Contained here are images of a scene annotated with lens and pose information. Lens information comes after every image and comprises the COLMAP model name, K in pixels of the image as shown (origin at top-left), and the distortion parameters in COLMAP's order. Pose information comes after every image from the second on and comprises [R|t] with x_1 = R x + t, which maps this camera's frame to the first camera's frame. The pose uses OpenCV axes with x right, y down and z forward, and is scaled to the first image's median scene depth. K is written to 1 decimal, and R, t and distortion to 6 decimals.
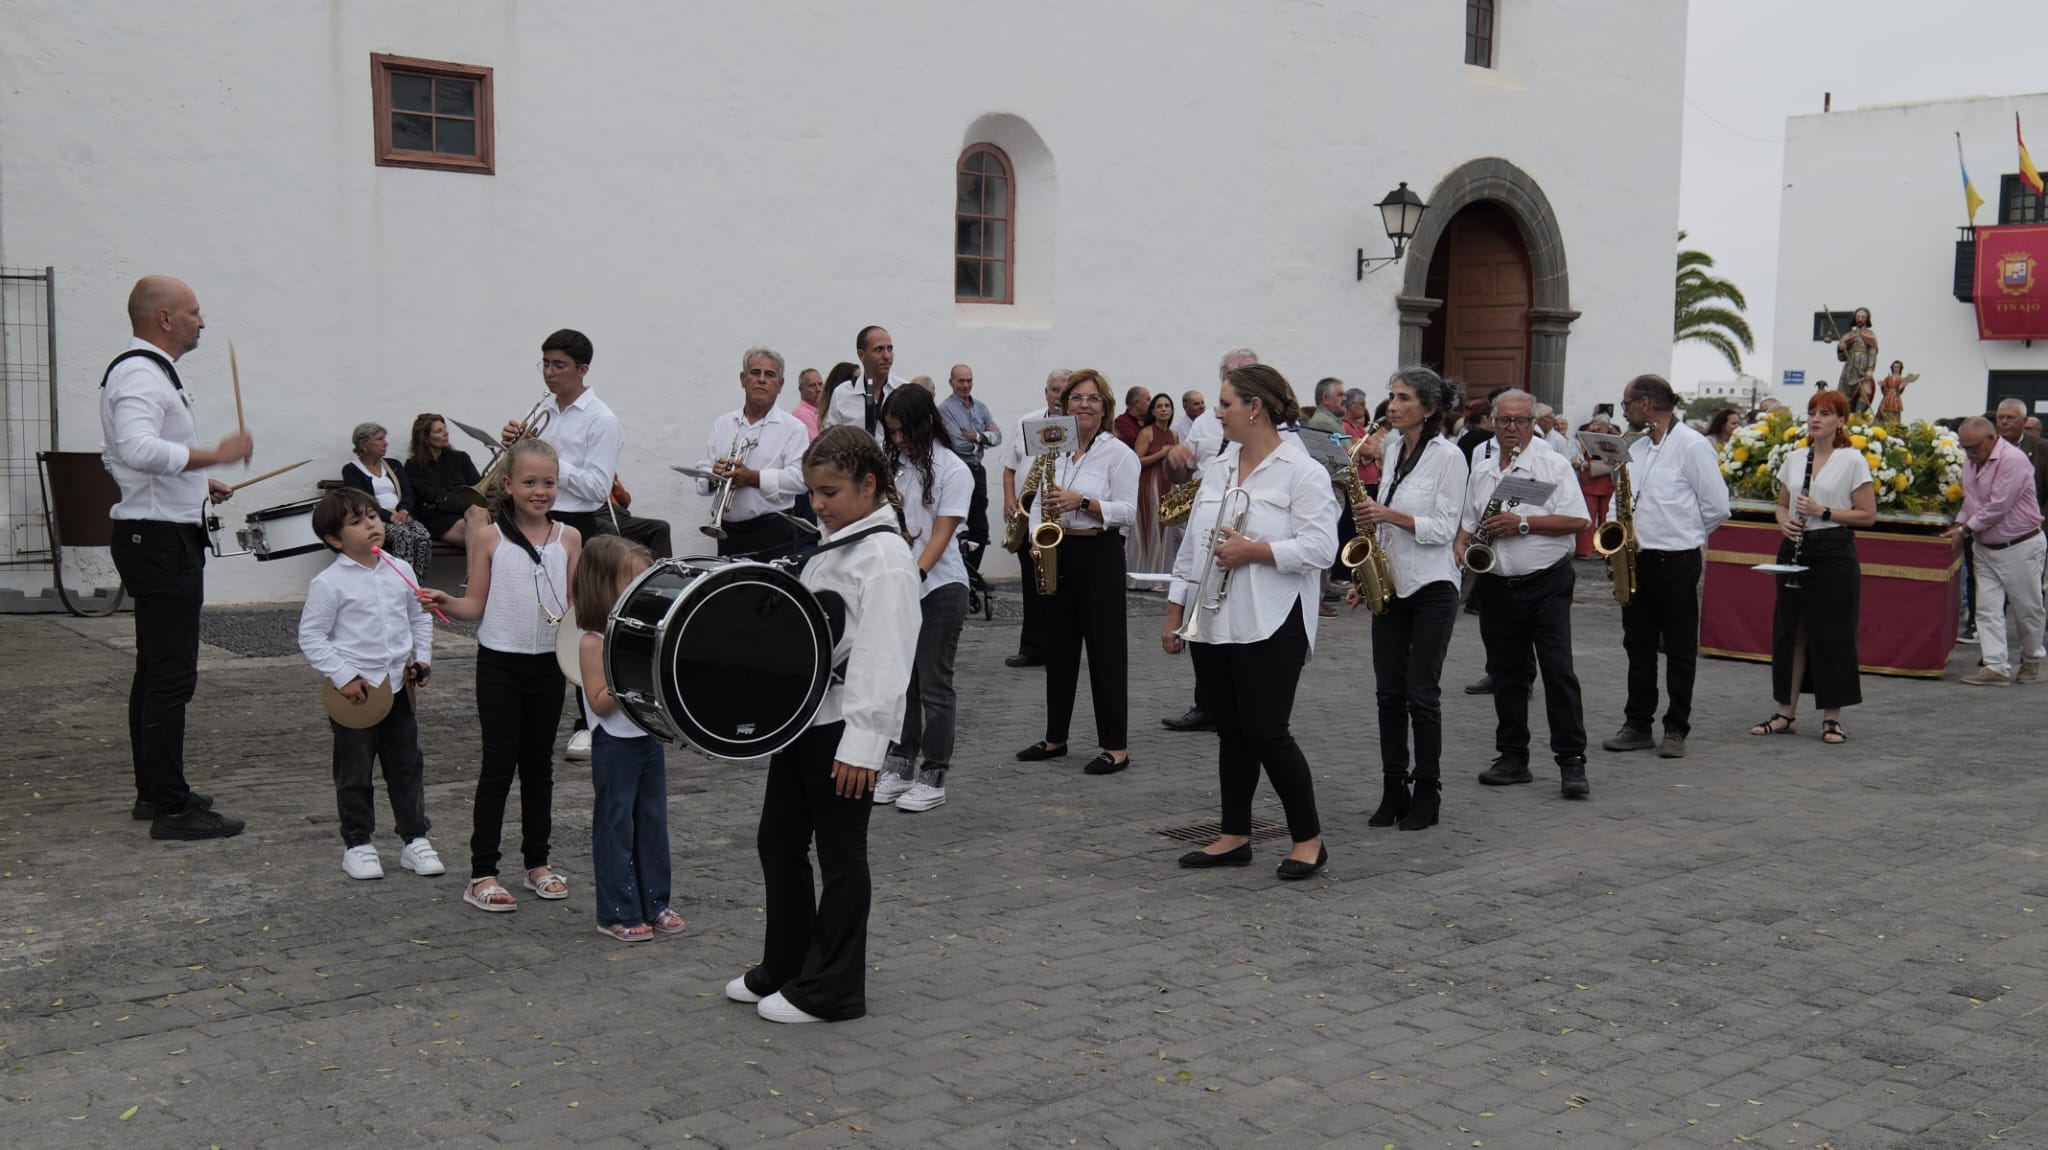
lens RADIAL K [[1780.3, 0, 1024.0], [0, 1780.3, 575.0], [0, 0, 1]] dist [-0.033863, 0.011693]
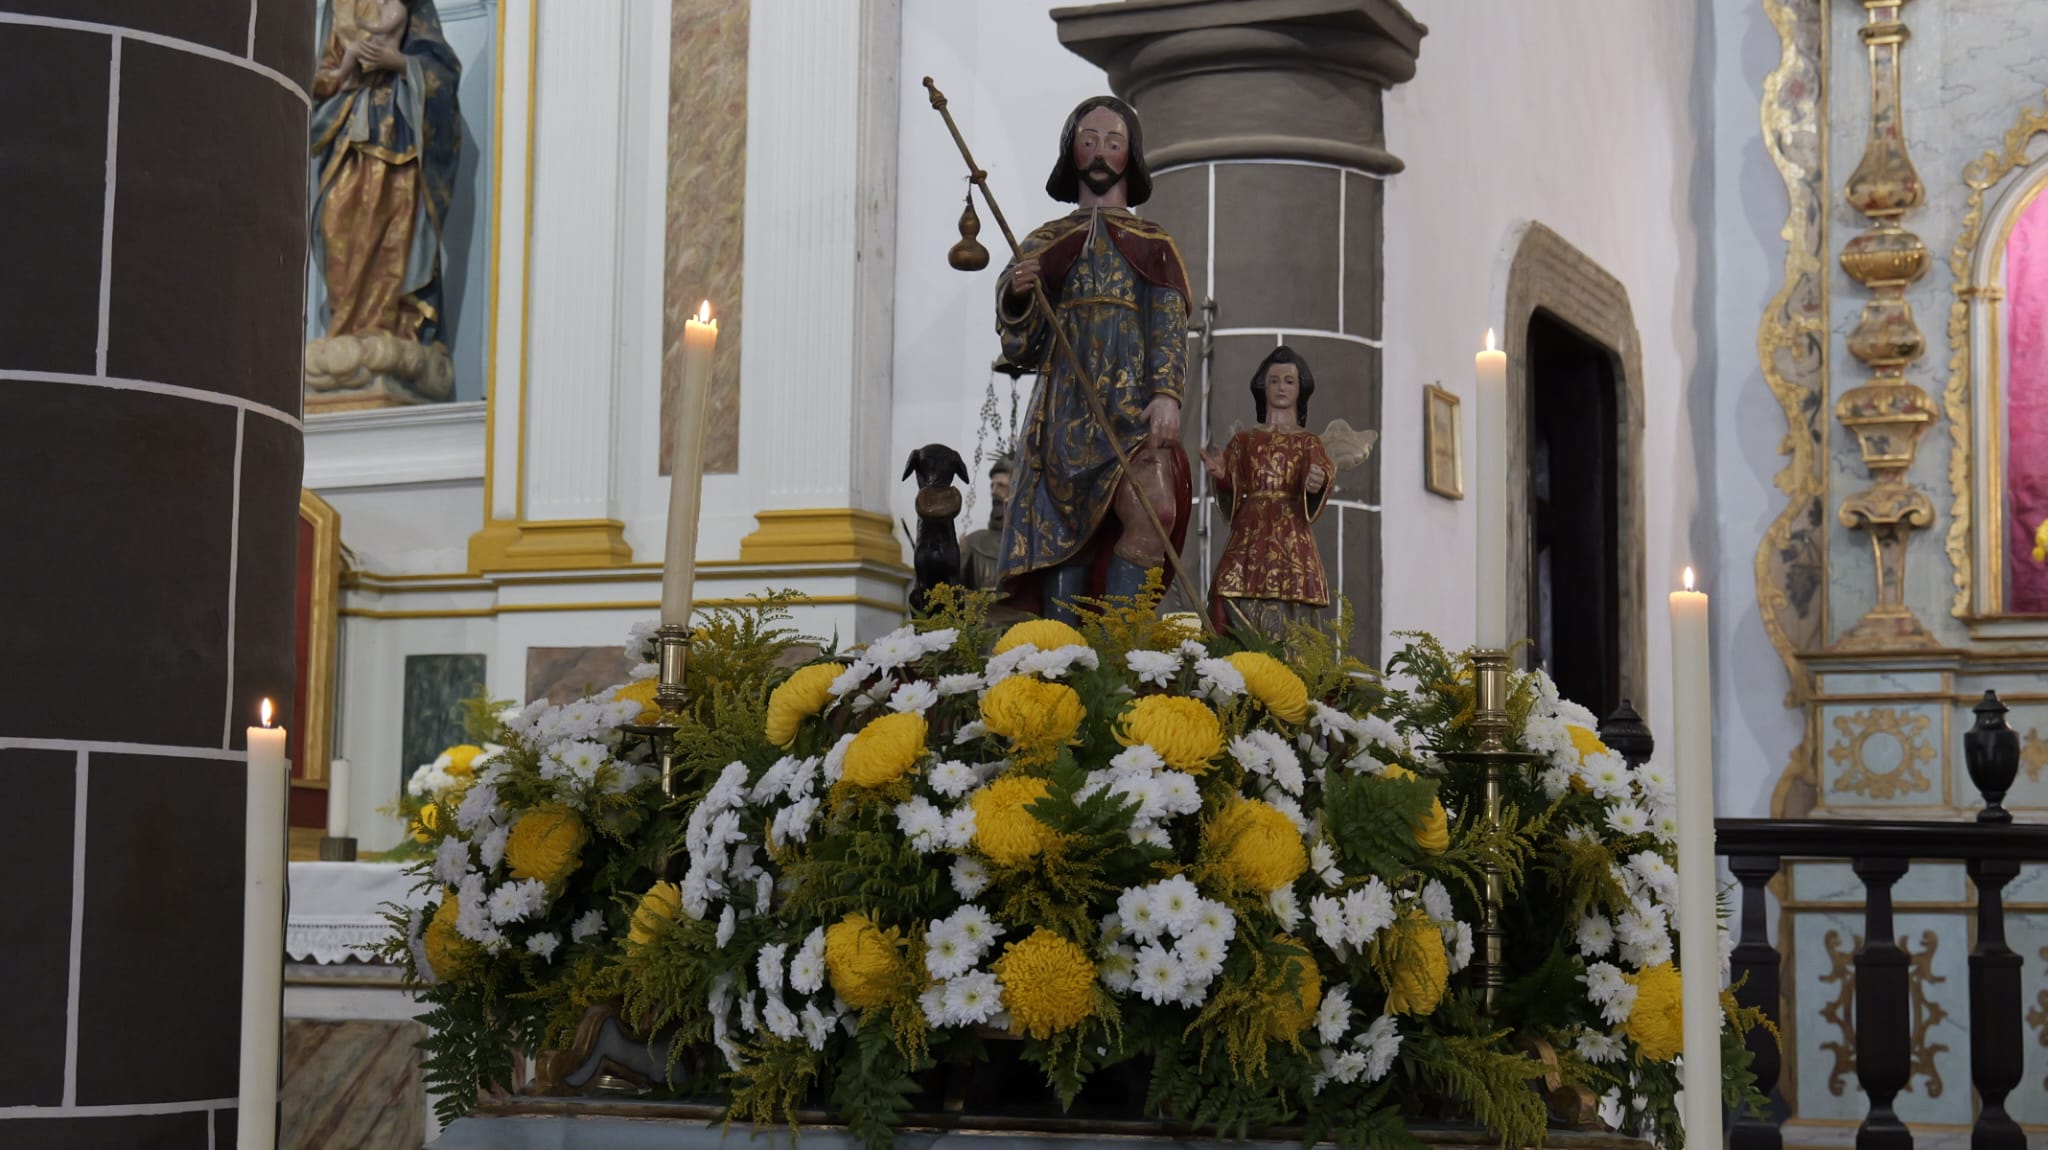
lens RADIAL K [[3352.5, 0, 999.6], [0, 3352.5, 577.4], [0, 0, 1]] dist [-0.001104, 0.151433]
pose [[0.886974, 0.027849, 0.460979, 0.298143], [0.060007, 0.982768, -0.174833, -0.033506], [-0.457904, 0.182734, 0.870018, 0.701716]]
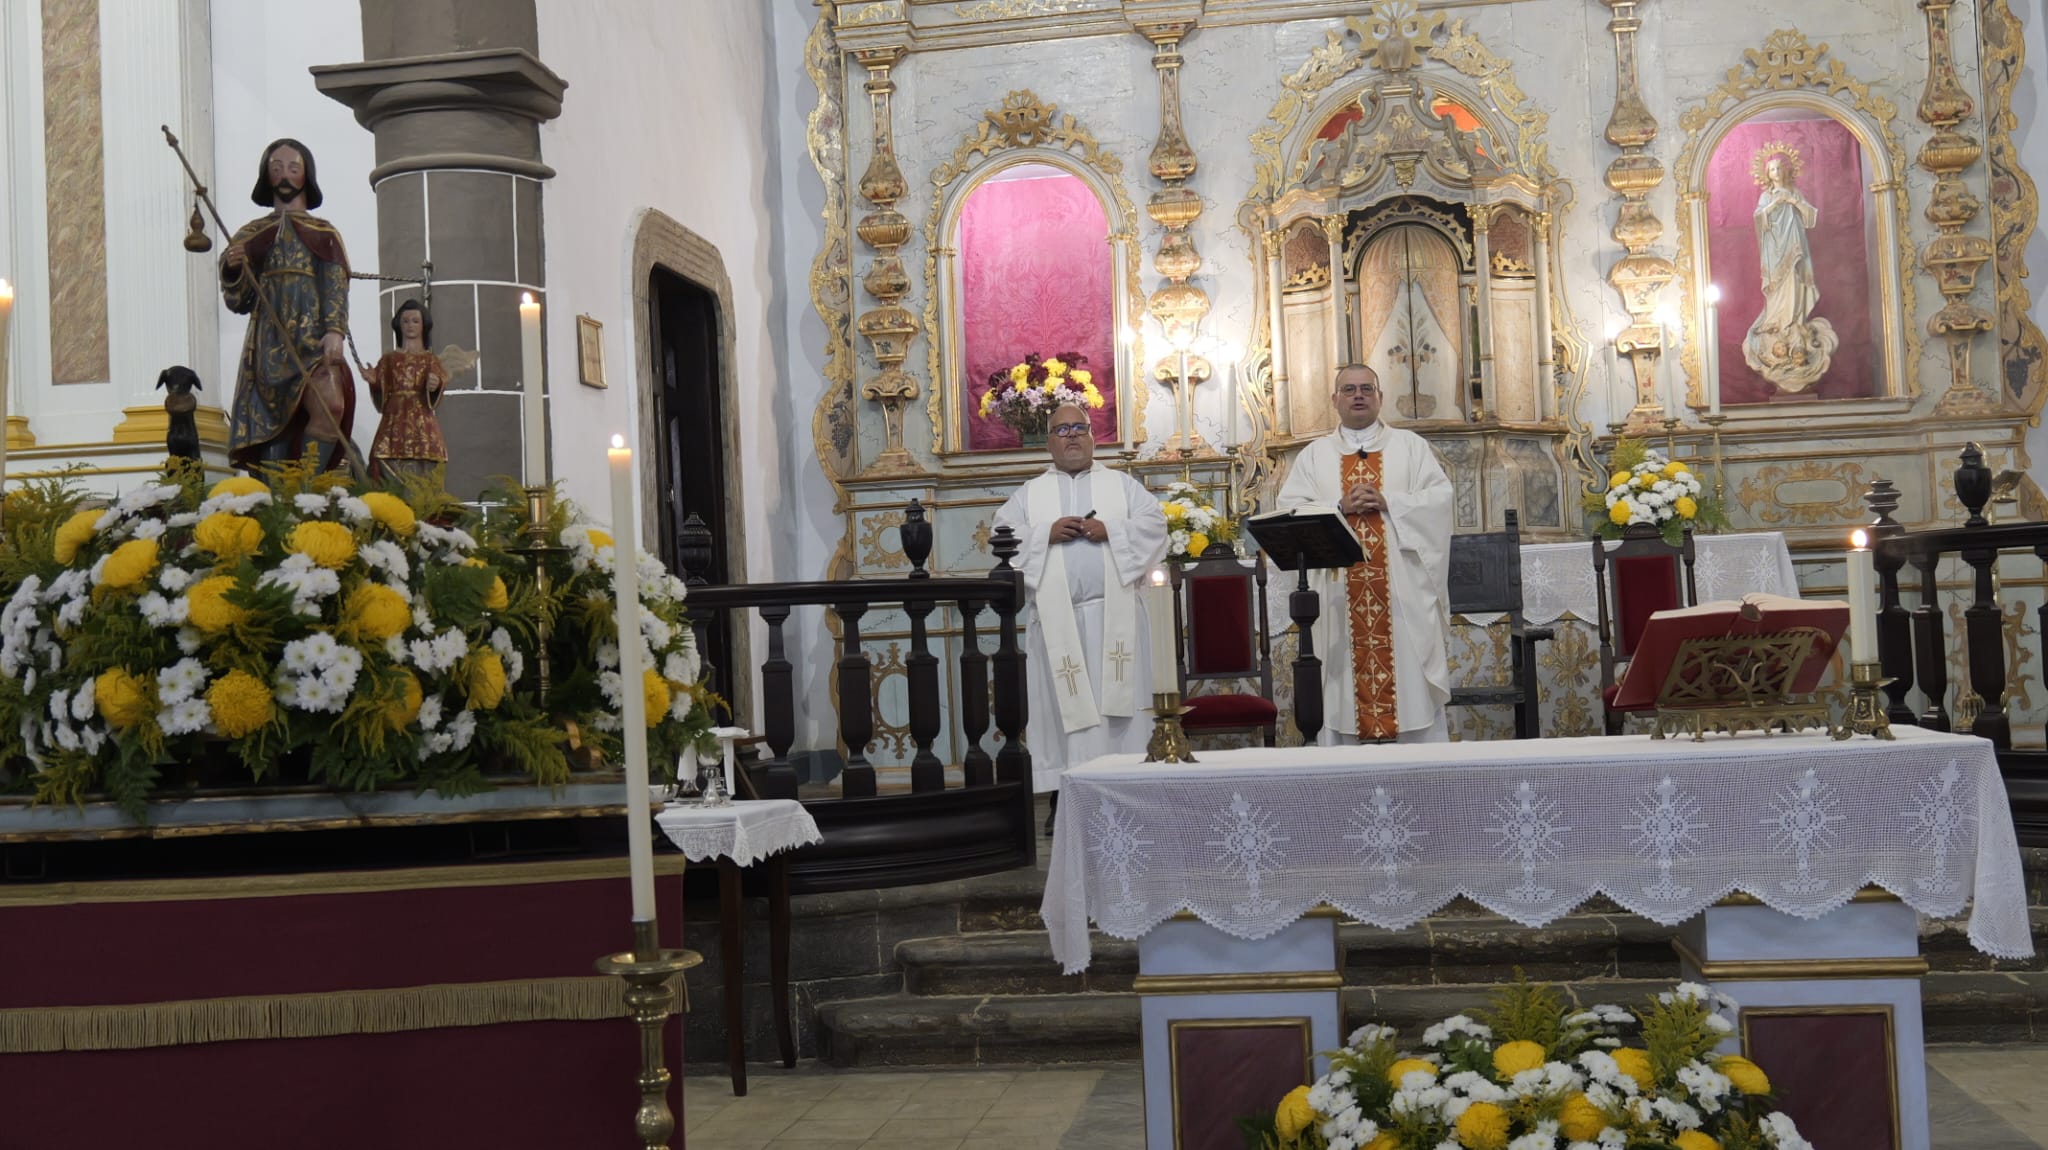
lens RADIAL K [[2220.4, 0, 1024.0], [0, 2220.4, 575.0], [0, 0, 1]] dist [-0.004066, 0.020004]
pose [[0.721445, -0.039901, 0.691321, 0.302472], [0.136047, 0.987049, -0.085005, -0.025845], [-0.678976, 0.155379, 0.717530, 0.659377]]
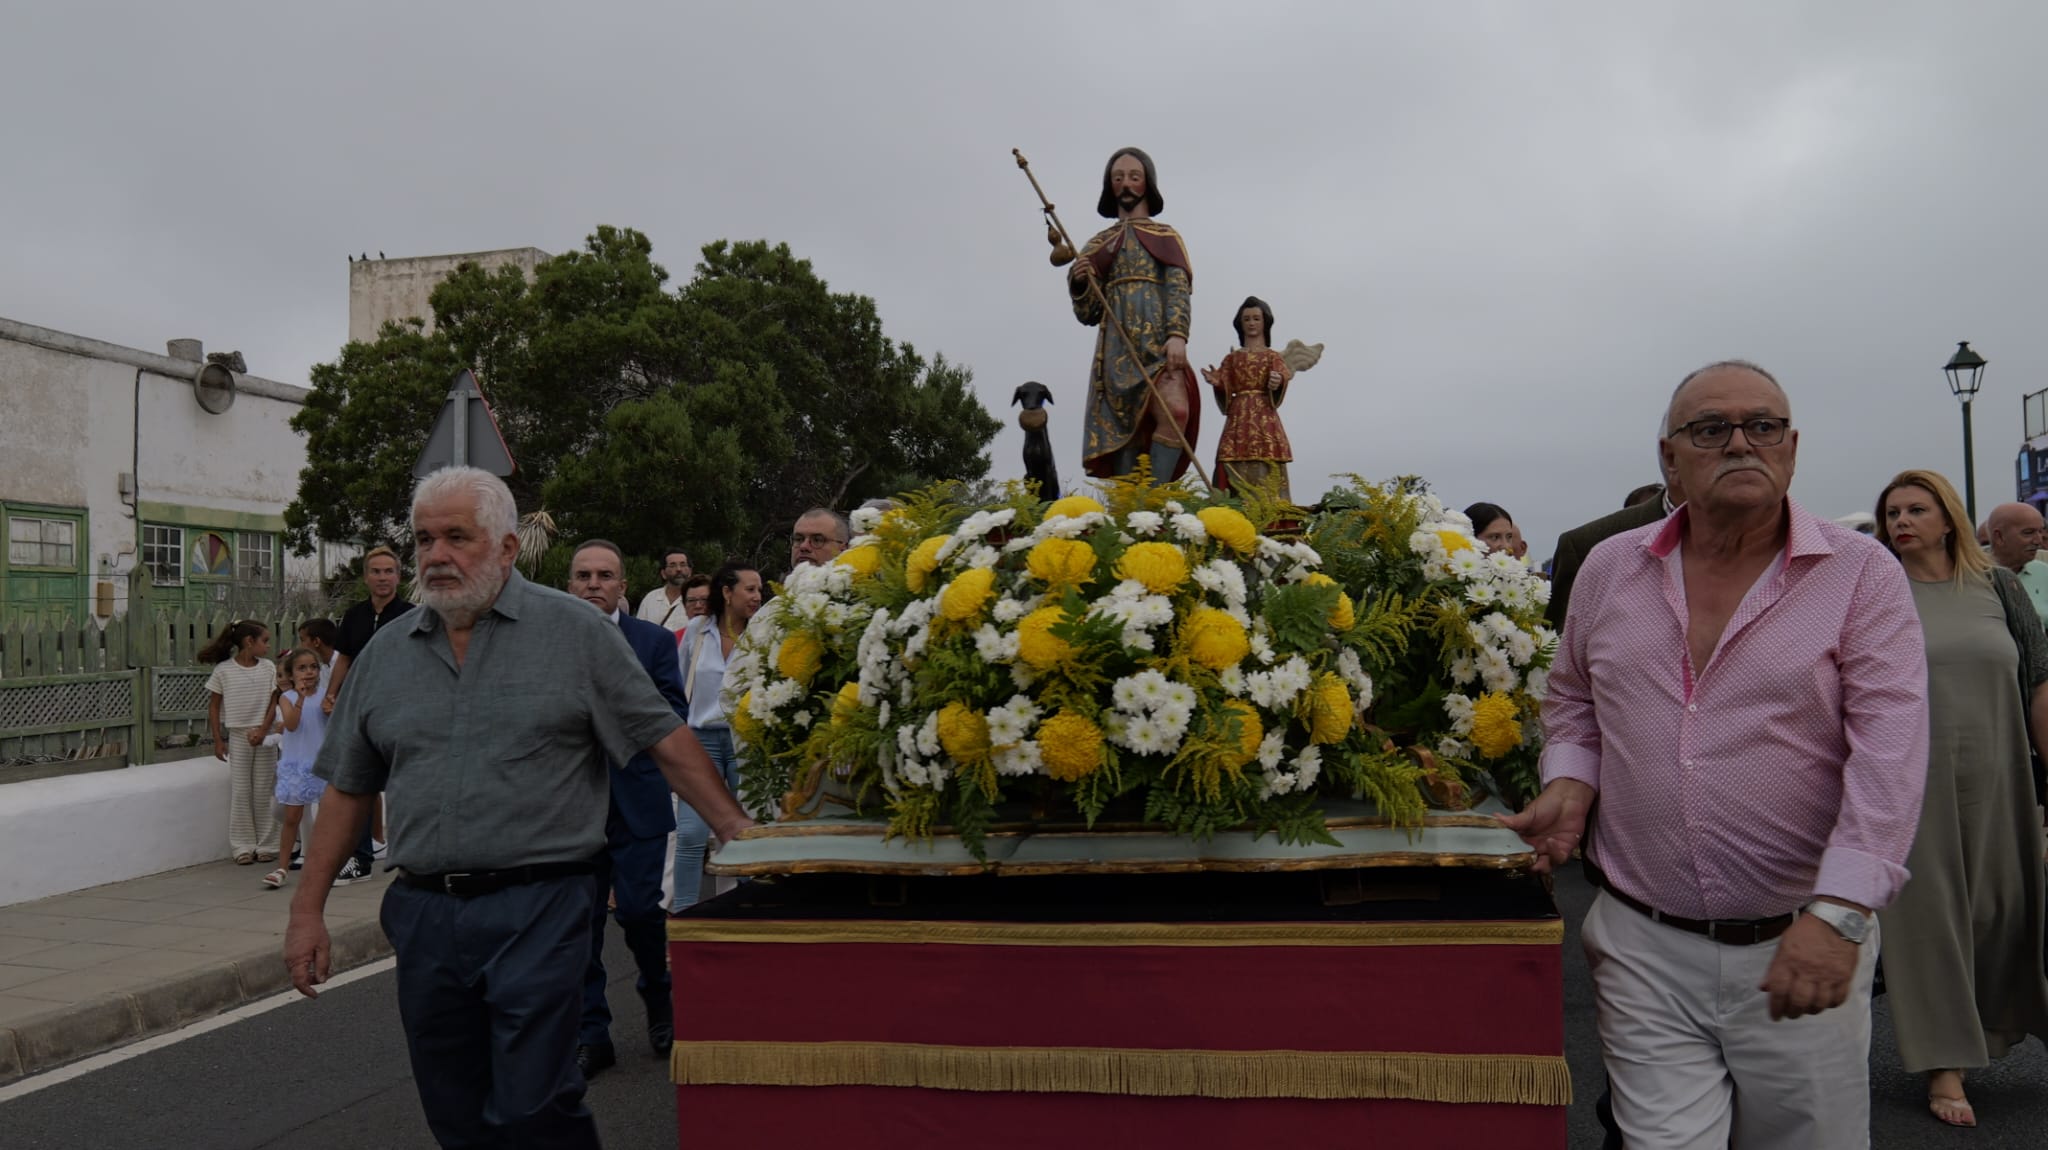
lens RADIAL K [[1672.0, 0, 1012.1], [0, 1672.0, 584.1], [0, 0, 1]] dist [-0.049093, 0.025284]
pose [[0.946183, -0.087427, 0.311599, 0.364398], [0.121946, 0.988167, -0.093036, -0.051243], [-0.299778, 0.126027, 0.945648, 0.753099]]
